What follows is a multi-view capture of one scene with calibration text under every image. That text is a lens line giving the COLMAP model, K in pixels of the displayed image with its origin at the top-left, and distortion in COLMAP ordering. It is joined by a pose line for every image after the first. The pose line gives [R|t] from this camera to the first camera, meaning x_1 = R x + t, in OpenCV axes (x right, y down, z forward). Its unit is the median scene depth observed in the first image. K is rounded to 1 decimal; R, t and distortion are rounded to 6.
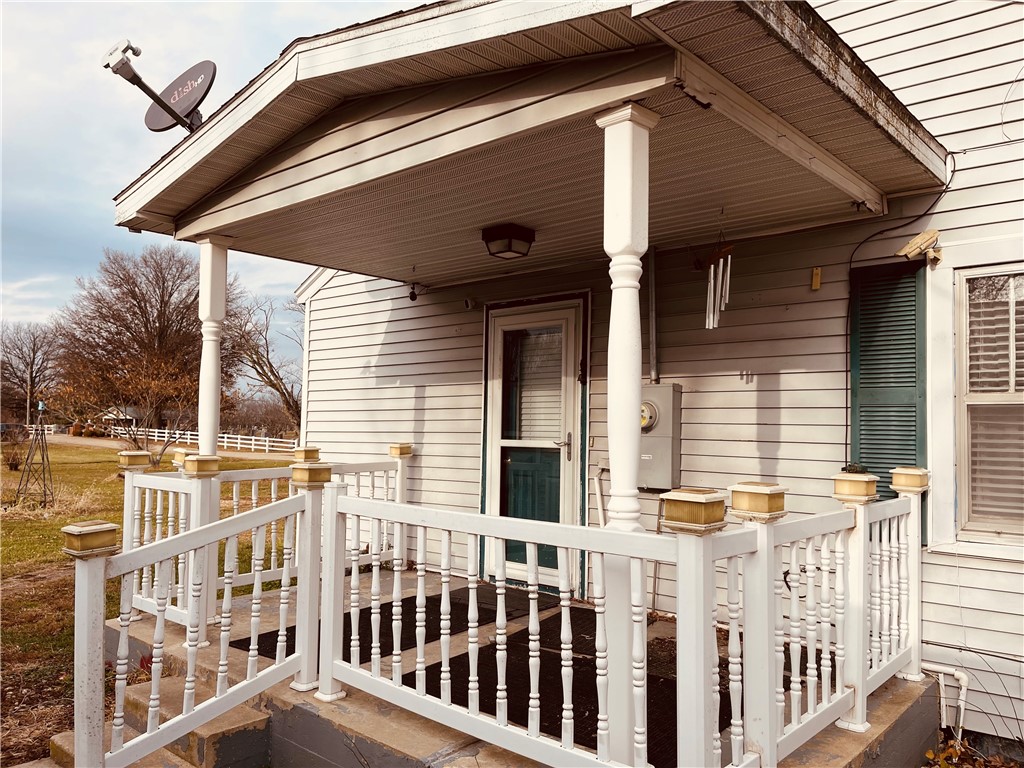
lens RADIAL K [[765.0, 0, 512.0], [0, 765.0, 384.0], [0, 0, 1]] dist [0.078518, -0.080831]
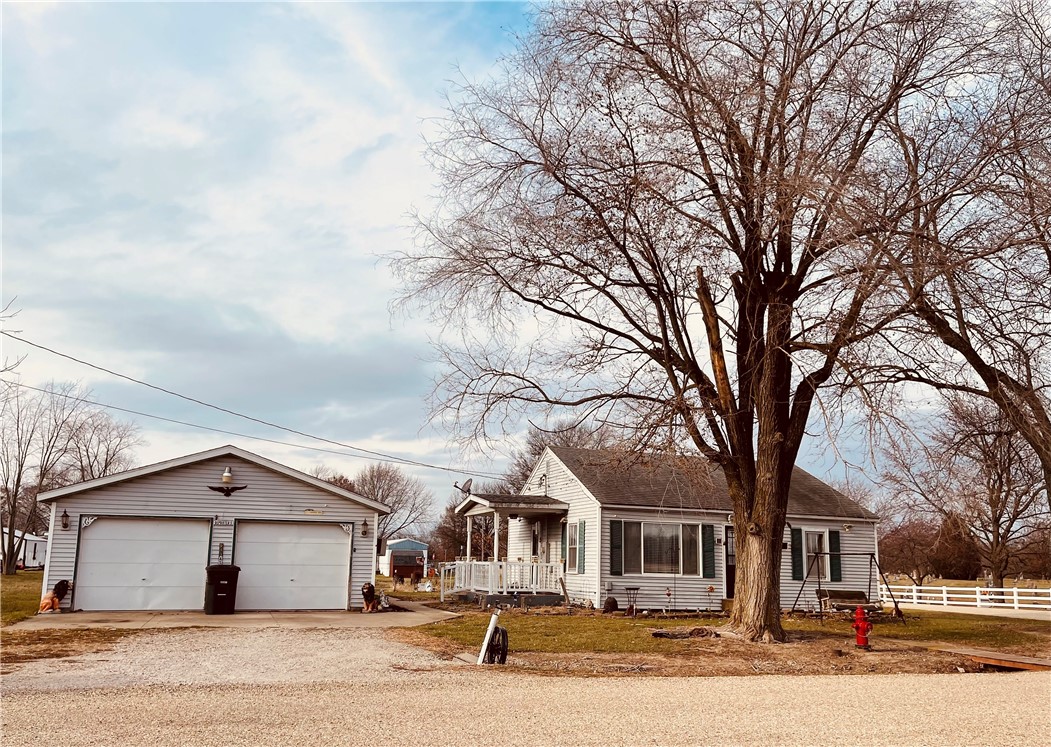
lens RADIAL K [[826.8, 0, 507.2], [0, 826.8, 409.0], [0, 0, 1]] dist [0.057833, -0.047345]
pose [[0.857270, -0.085152, -0.507777, 0.874998], [0.016293, 0.990222, -0.138549, -0.038703], [0.514609, 0.110501, 0.850275, -1.187636]]
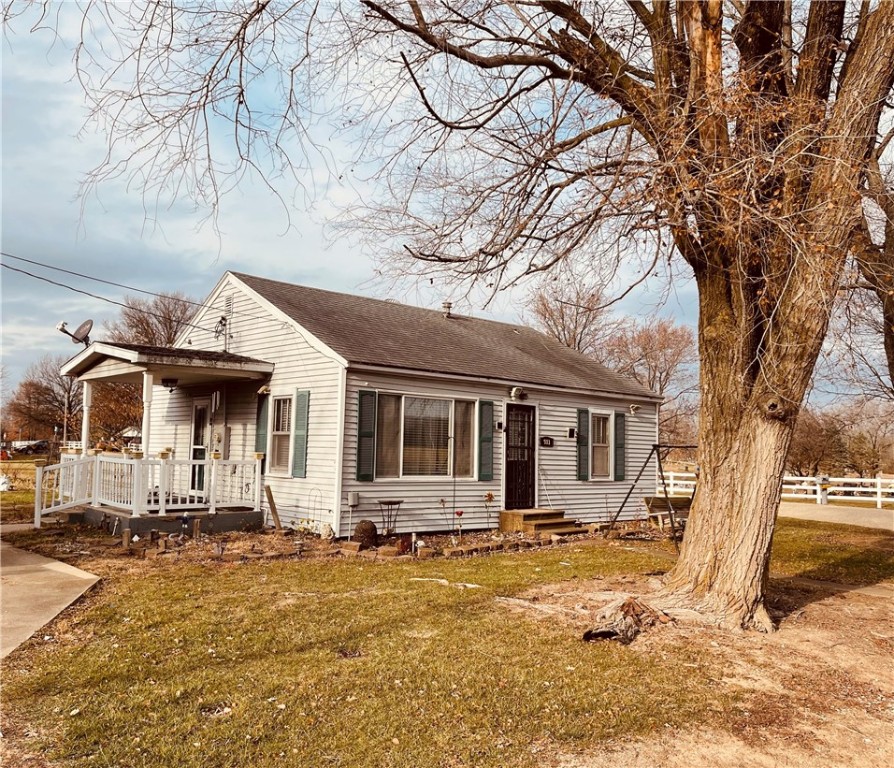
lens RADIAL K [[762.5, 0, 384.3], [0, 762.5, 383.2], [0, 0, 1]] dist [0.099007, -0.129319]
pose [[0.985562, 0.000106, -0.169312, 0.429107], [-0.005106, 0.999564, -0.029097, -0.028036], [0.169235, 0.029542, 0.985133, -0.609379]]
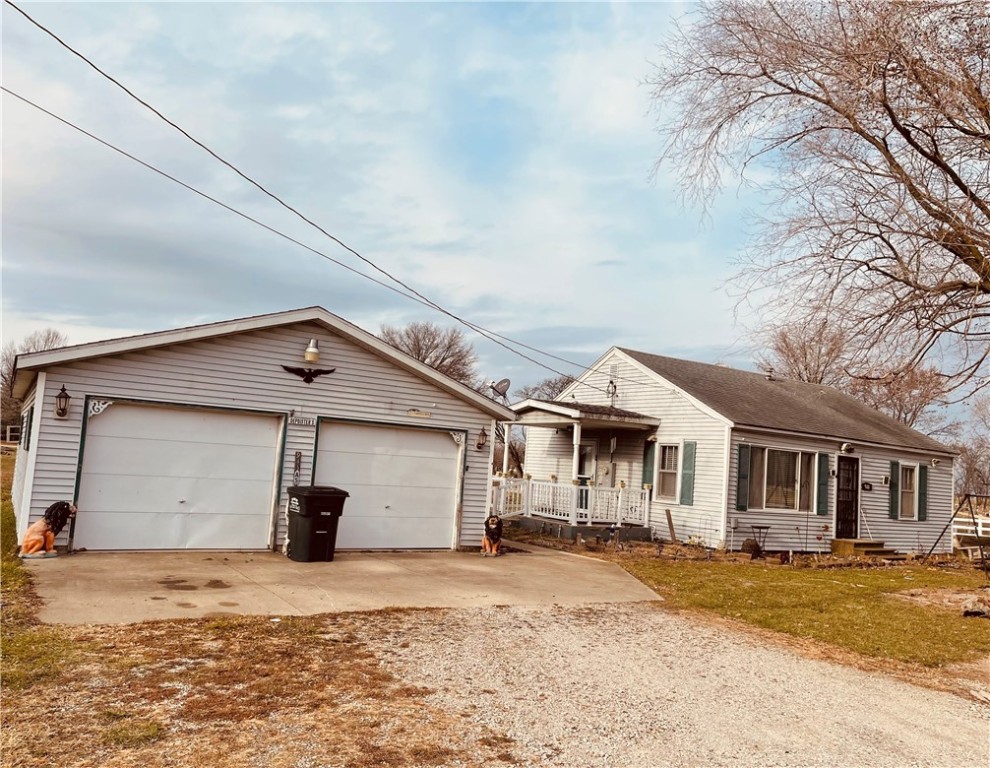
lens RADIAL K [[764.0, 0, 484.9], [0, 764.0, 387.8], [0, 0, 1]] dist [0.061228, -0.048017]
pose [[0.952374, 0.026535, -0.303776, 0.251407], [-0.043607, 0.997819, -0.049553, -0.053733], [0.301799, 0.060440, 0.951454, -1.000214]]
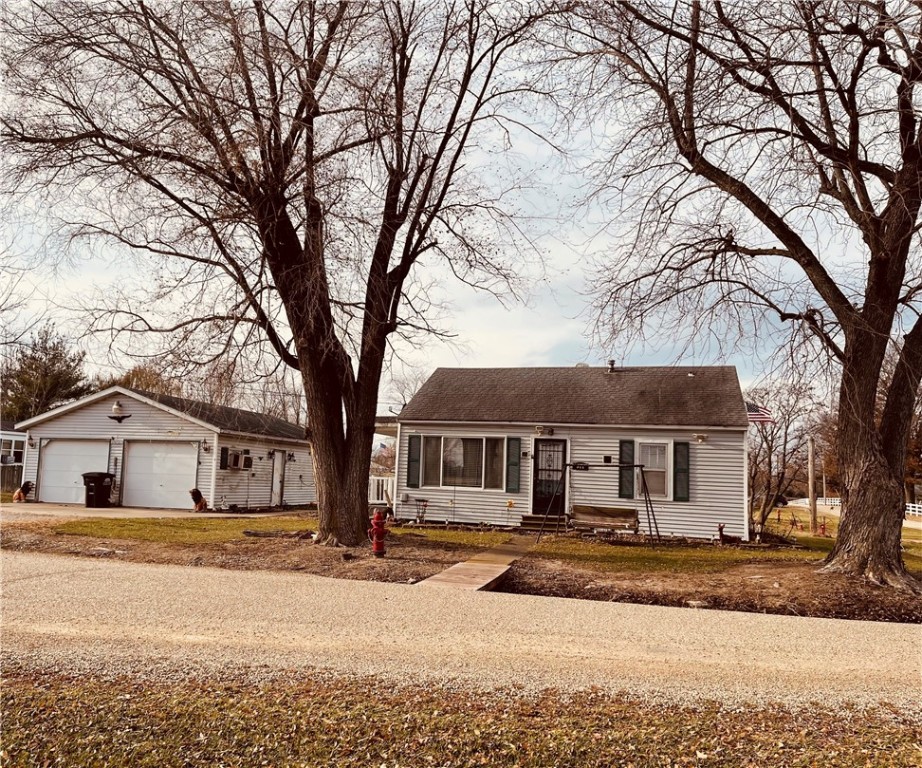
lens RADIAL K [[786.9, 0, 420.0], [0, 786.9, 396.0], [0, 0, 1]] dist [0.065959, -0.002497]
pose [[0.379470, -0.095039, -0.920310, 1.615568], [0.016791, 0.995254, -0.095855, 0.023743], [0.925051, 0.020921, 0.379265, -0.346560]]
